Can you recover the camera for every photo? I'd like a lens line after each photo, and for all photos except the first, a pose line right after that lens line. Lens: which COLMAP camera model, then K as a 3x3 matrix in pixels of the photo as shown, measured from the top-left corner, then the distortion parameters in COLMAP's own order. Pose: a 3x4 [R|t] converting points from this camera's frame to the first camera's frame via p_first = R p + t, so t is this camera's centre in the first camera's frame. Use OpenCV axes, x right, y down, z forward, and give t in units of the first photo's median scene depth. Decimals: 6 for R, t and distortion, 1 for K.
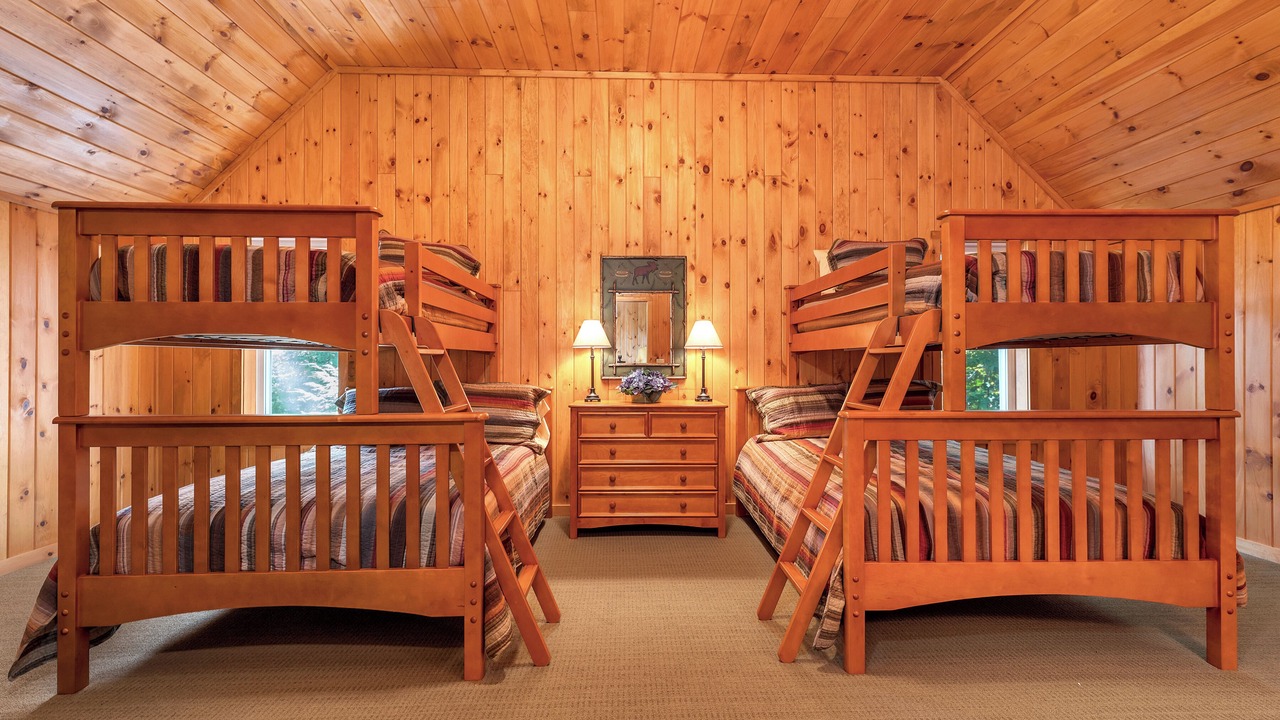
lens RADIAL K [[536.2, 0, 640.3], [0, 536.2, 359.4], [0, 0, 1]] dist [0.006469, -0.000260]
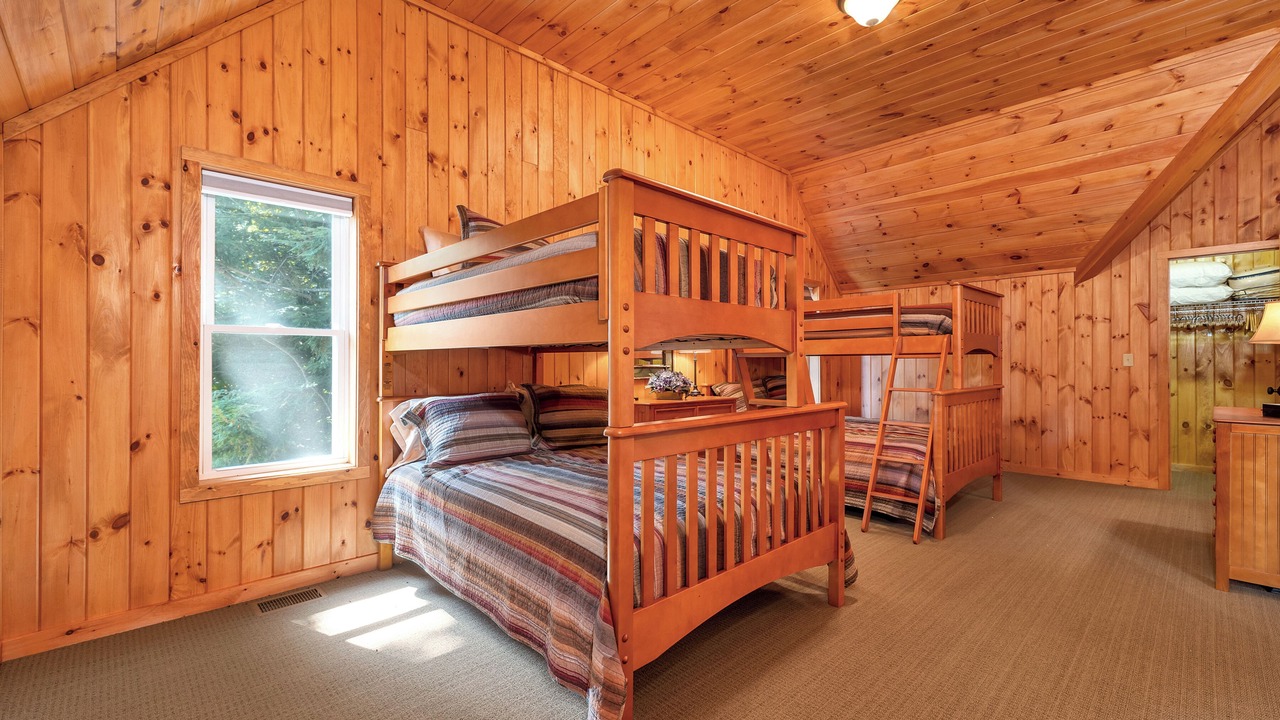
lens RADIAL K [[536.2, 0, 644.9], [0, 536.2, 362.7], [0, 0, 1]] dist [0.006469, -0.000260]
pose [[0.744355, 0.000767, 0.667784, -0.755694], [-0.001733, 0.999998, 0.000784, 0.002112], [-0.667782, -0.001741, 0.744355, 0.171192]]
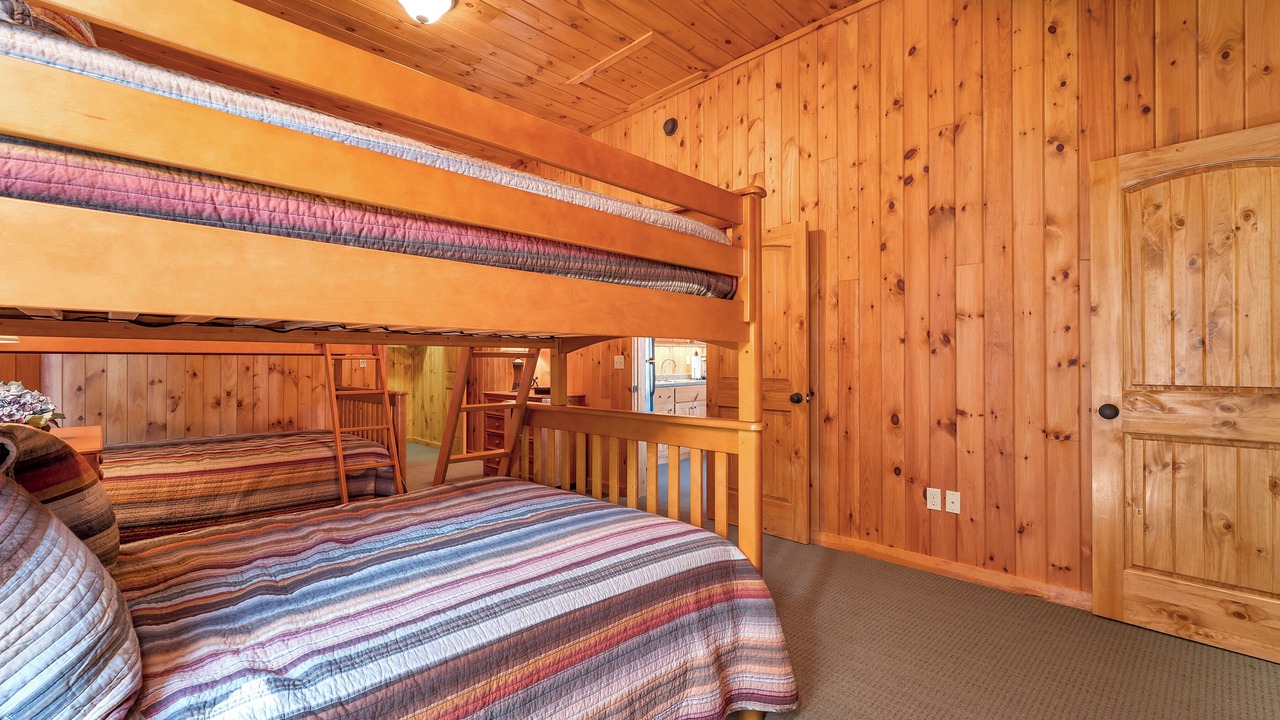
lens RADIAL K [[536.2, 0, 638.9], [0, 536.2, 360.5], [0, 0, 1]] dist [0.006469, -0.000260]
pose [[-0.676445, 0.007075, 0.736460, -0.762277], [0.000041, 0.999954, -0.009568, 0.004722], [-0.736494, -0.006442, -0.676414, 0.832408]]
